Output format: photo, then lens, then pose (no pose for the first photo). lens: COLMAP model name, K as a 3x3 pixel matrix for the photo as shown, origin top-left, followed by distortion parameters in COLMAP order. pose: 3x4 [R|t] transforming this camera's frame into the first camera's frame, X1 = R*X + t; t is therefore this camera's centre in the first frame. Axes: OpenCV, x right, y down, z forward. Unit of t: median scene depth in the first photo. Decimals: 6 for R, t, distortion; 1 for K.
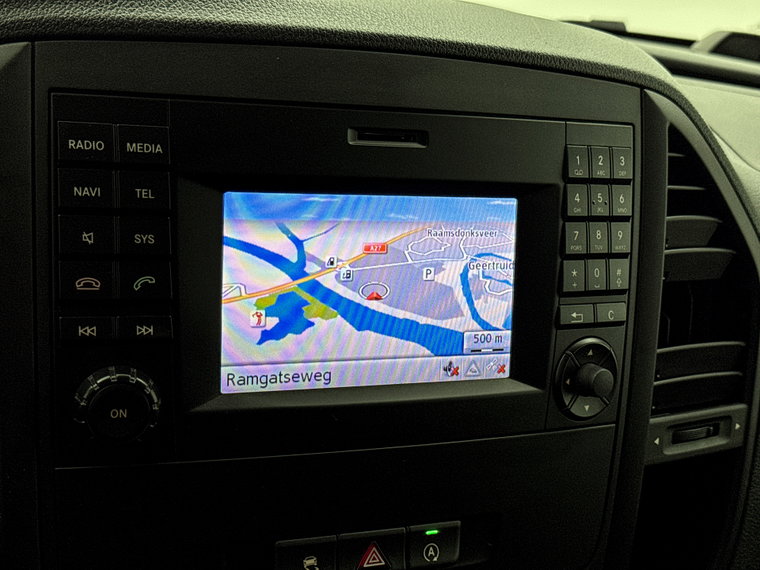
lens RADIAL K [[1143.3, 0, 380.0], [0, 1143.3, 285.0], [0, 0, 1]] dist [0.044921, 0.014818]
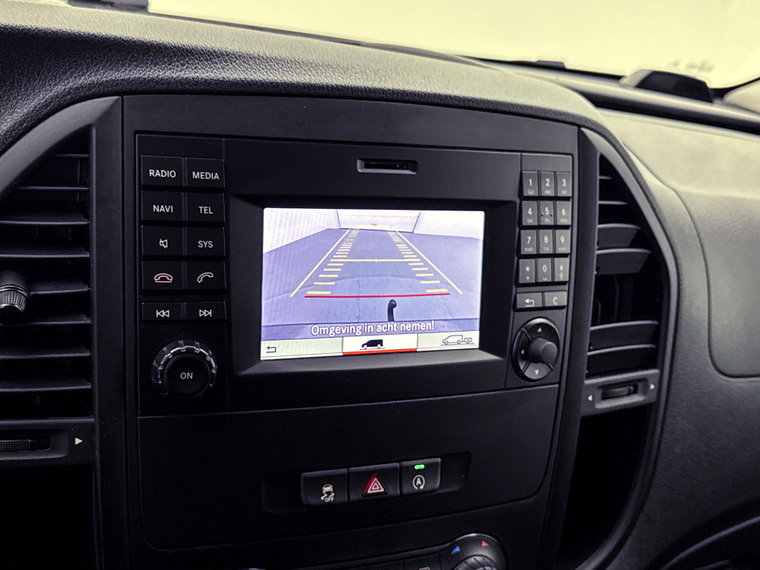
lens RADIAL K [[987.1, 0, 380.0], [0, 987.1, 285.0], [0, 0, 1]] dist [0.022356, 0.020642]
pose [[0.999700, -0.000880, 0.024485, -0.026850], [0.000615, 0.999941, 0.010842, -0.004420], [-0.024494, -0.010823, 0.999641, -0.125862]]
